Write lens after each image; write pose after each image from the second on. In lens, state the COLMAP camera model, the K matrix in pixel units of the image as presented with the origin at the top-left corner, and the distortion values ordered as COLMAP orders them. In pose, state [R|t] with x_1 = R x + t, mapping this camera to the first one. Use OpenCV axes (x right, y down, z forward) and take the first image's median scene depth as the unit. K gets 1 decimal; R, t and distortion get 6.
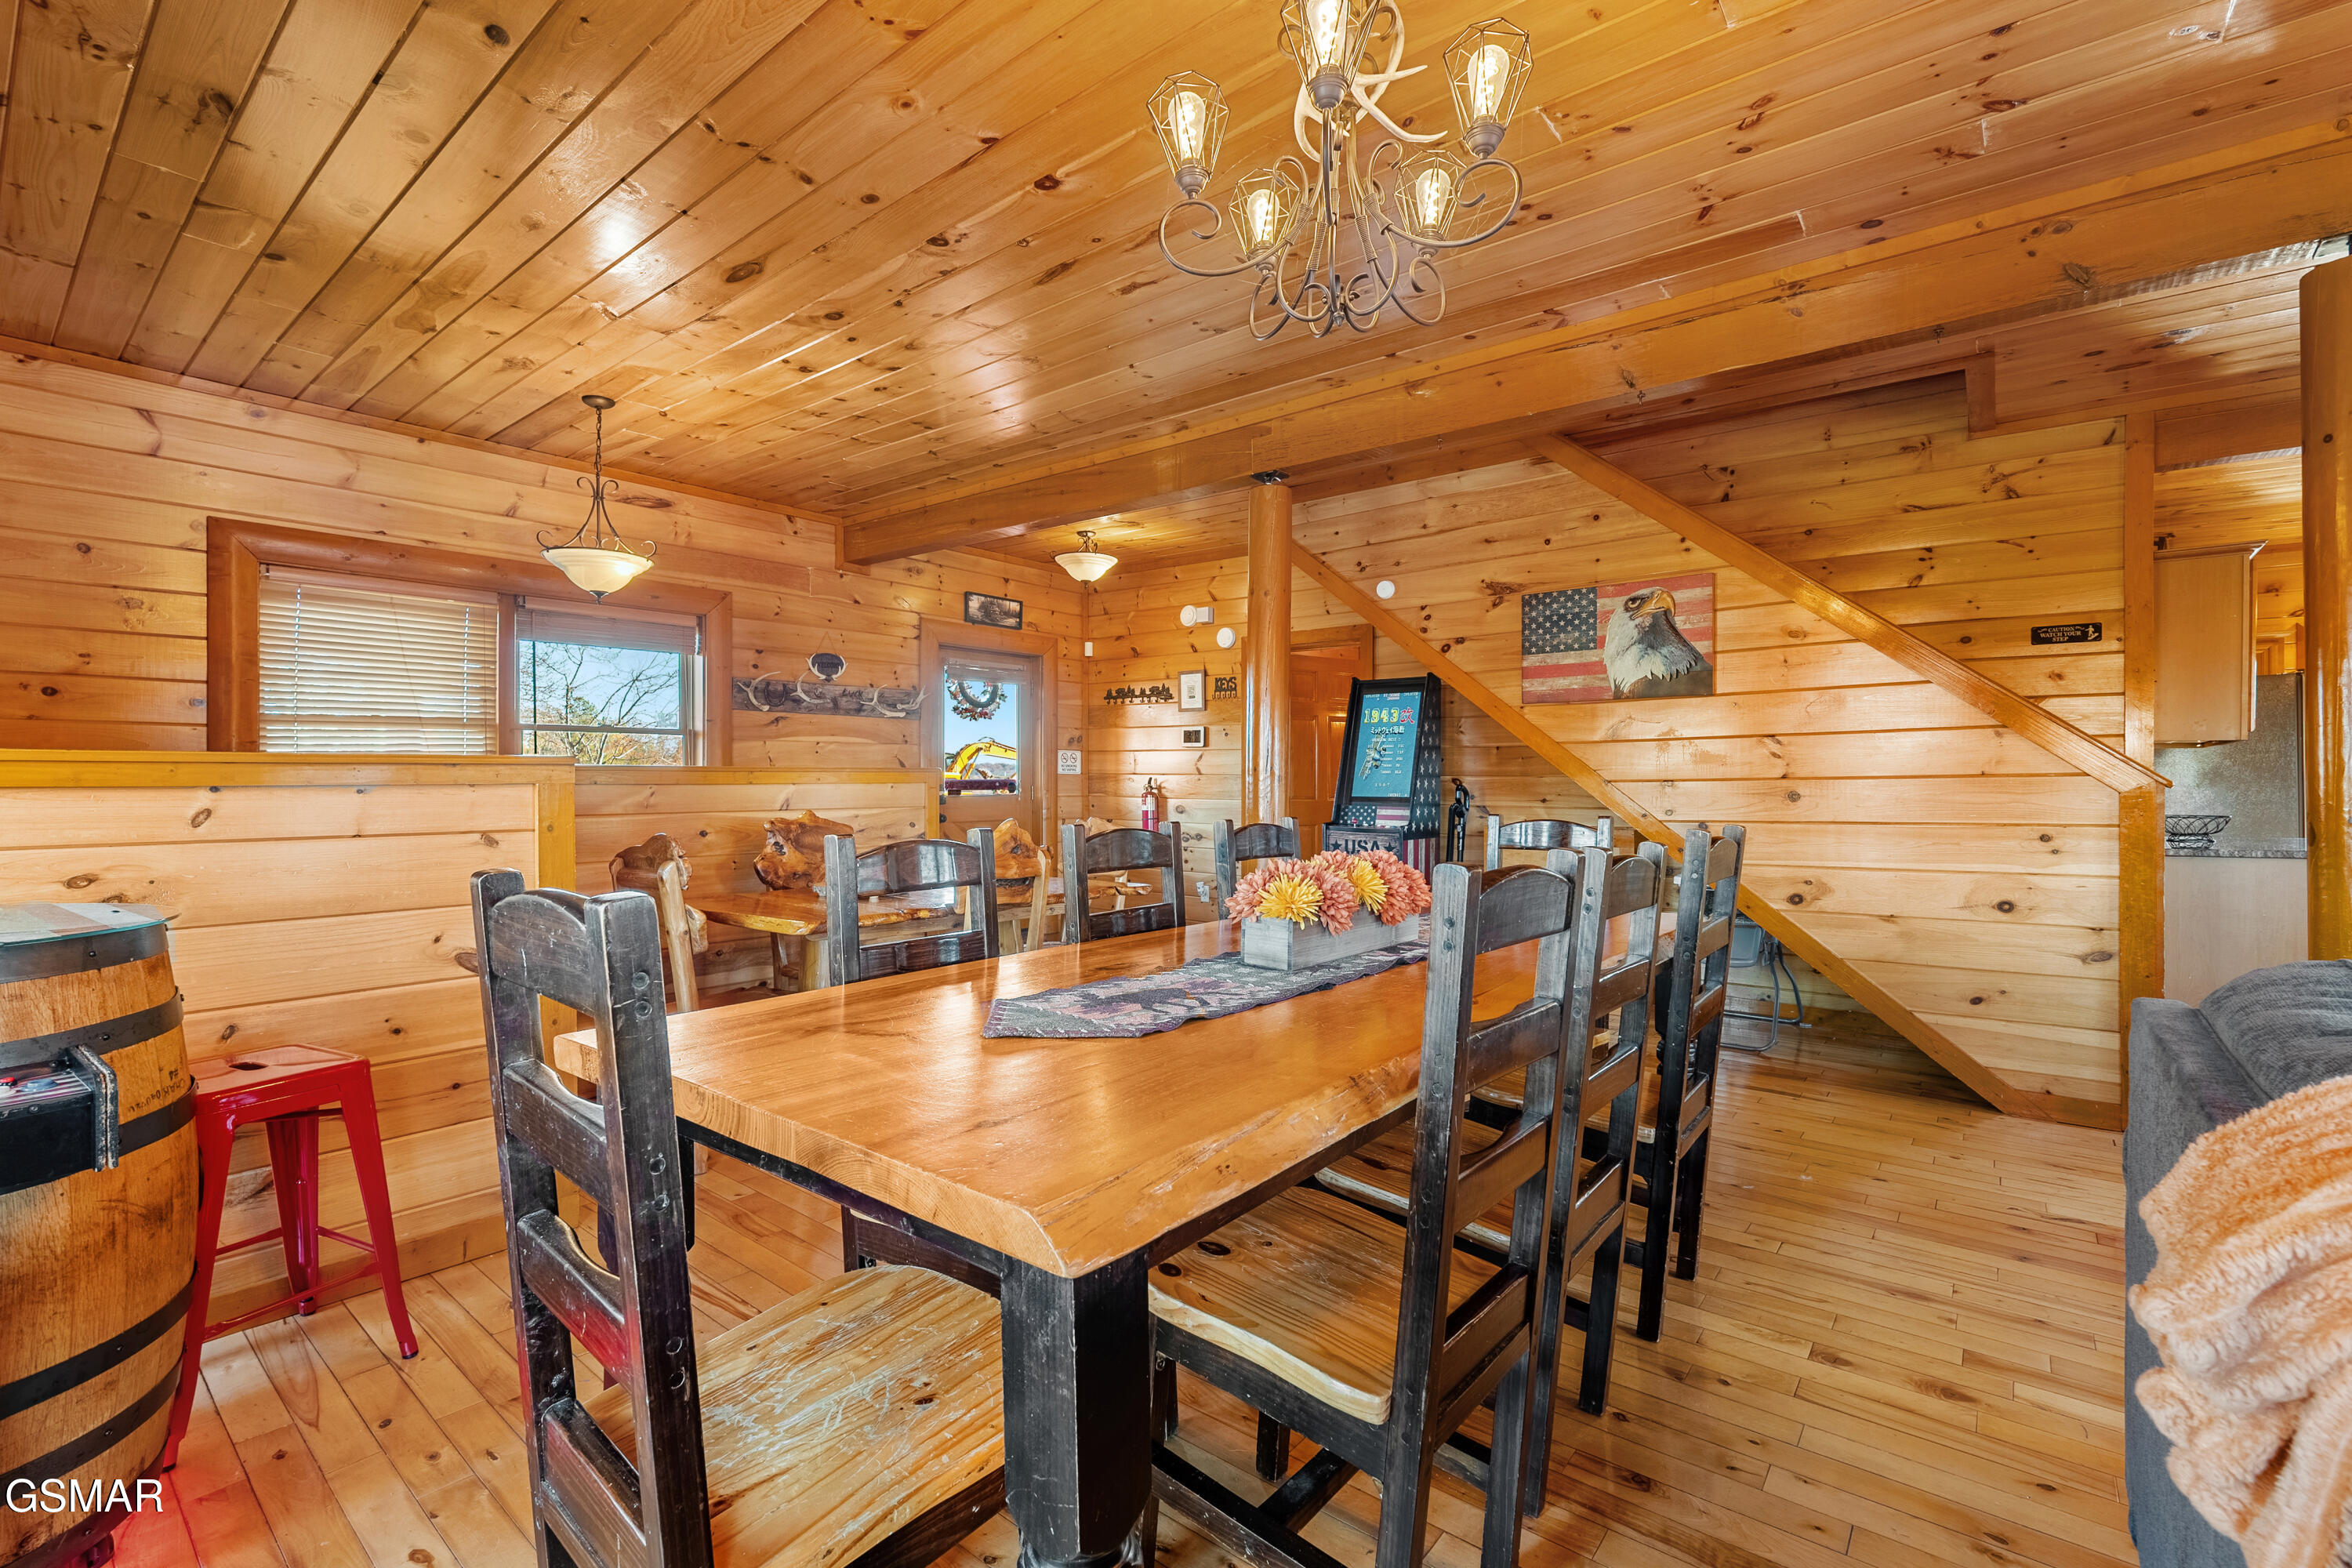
lens RADIAL K [[1039.8, 0, 1176.2], [0, 1039.8, 782.2], [0, 0, 1]] dist [-0.000895, 0.000168]
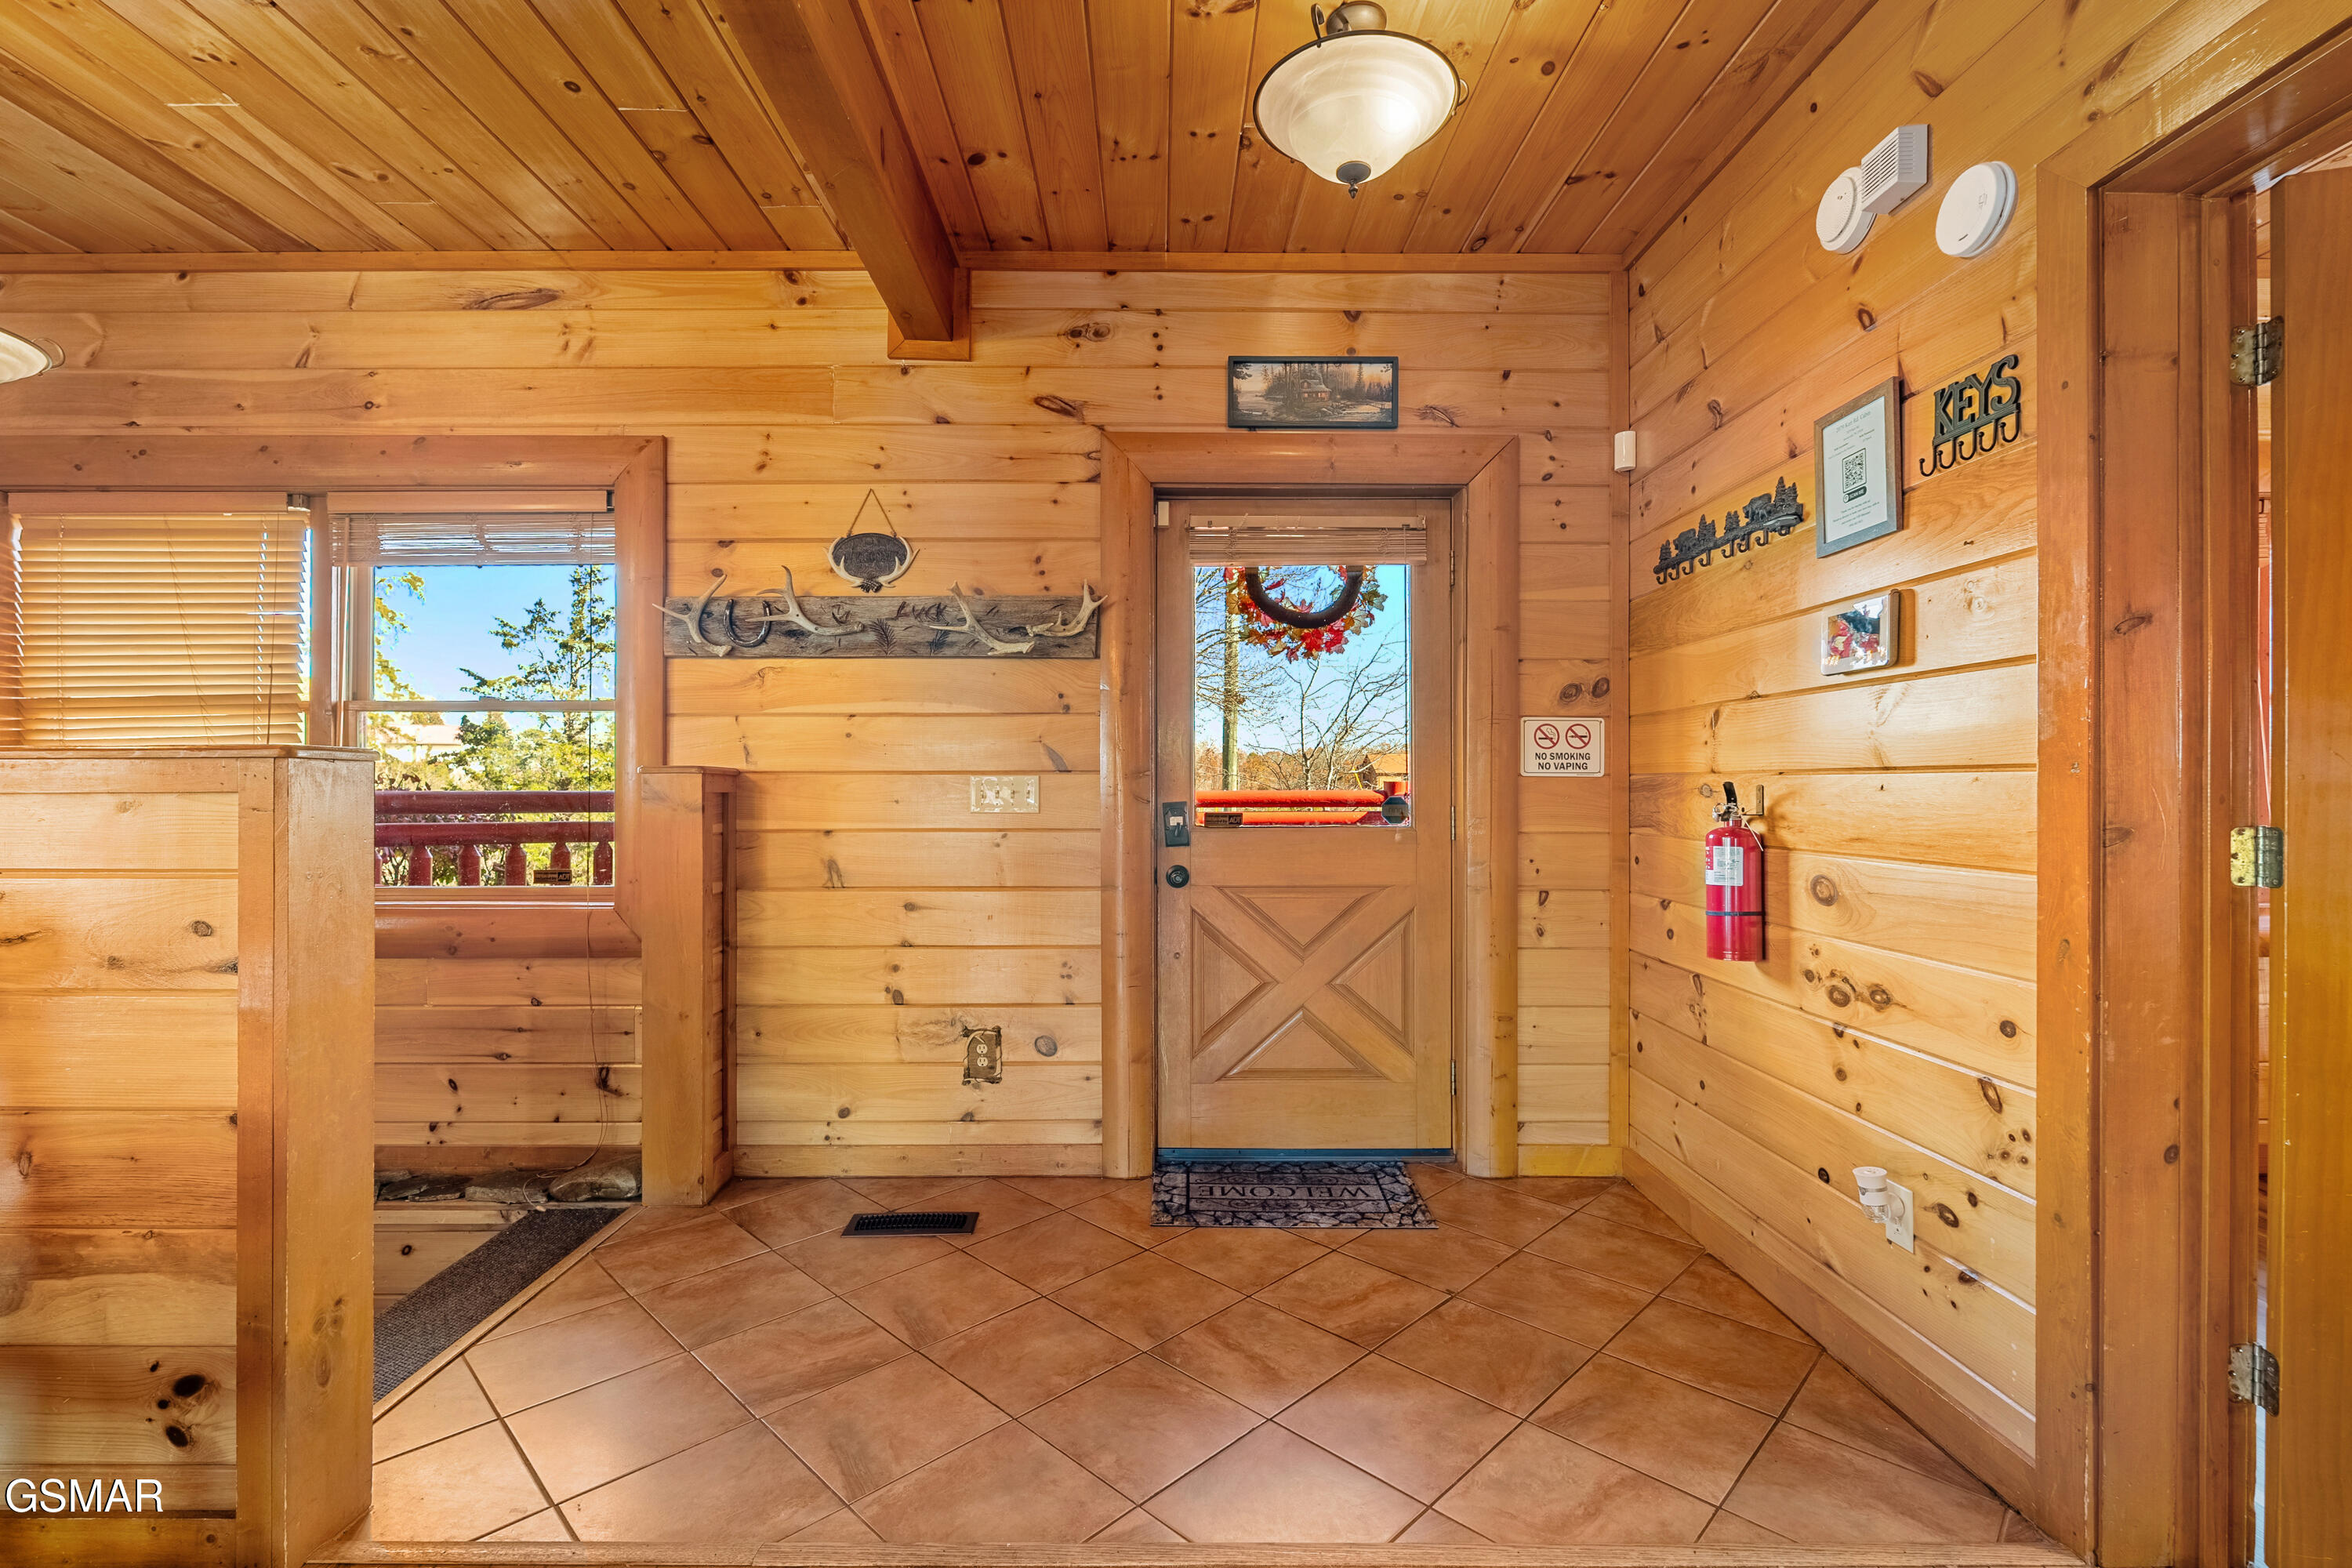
lens RADIAL K [[1039.8, 0, 1166.1], [0, 1039.8, 793.9], [0, 0, 1]] dist [-0.000895, 0.000168]
pose [[0.637154, -0.000672, -0.770736, 0.115006], [-0.001751, 0.999996, -0.002319, -0.000116], [0.770734, 0.002827, 0.637150, 0.693556]]
